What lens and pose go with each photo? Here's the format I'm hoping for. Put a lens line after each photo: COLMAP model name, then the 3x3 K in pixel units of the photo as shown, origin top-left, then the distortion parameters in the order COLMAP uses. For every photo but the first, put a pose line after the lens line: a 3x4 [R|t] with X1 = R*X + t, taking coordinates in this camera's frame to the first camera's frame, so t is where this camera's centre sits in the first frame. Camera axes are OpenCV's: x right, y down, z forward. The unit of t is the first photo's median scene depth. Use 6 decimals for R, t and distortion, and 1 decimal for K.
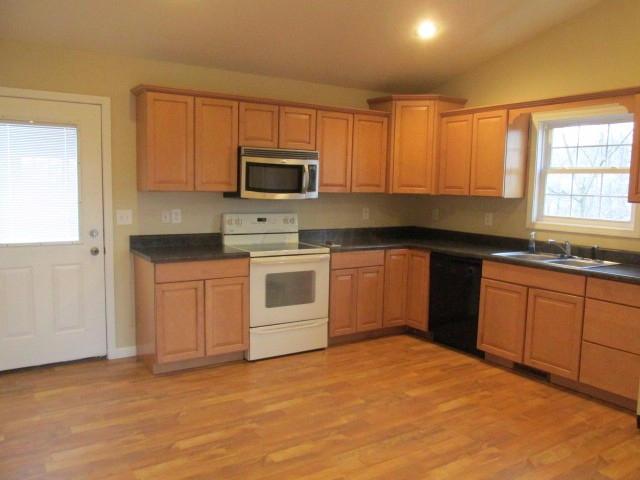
lens RADIAL K [[524.5, 0, 320.0], [0, 524.5, 240.0], [0, 0, 1]] dist [-0.006019, -0.004000]
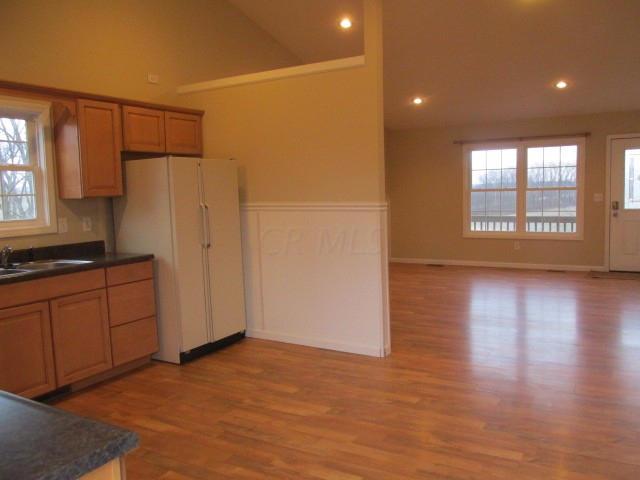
lens RADIAL K [[539.8, 0, 320.0], [0, 539.8, 240.0], [0, 0, 1]] dist [-0.008656, -0.008765]
pose [[-0.442651, -0.090475, 0.892118, -0.510868], [0.112456, 0.981441, 0.155332, -0.083472], [-0.889615, 0.169082, -0.424261, 0.834929]]
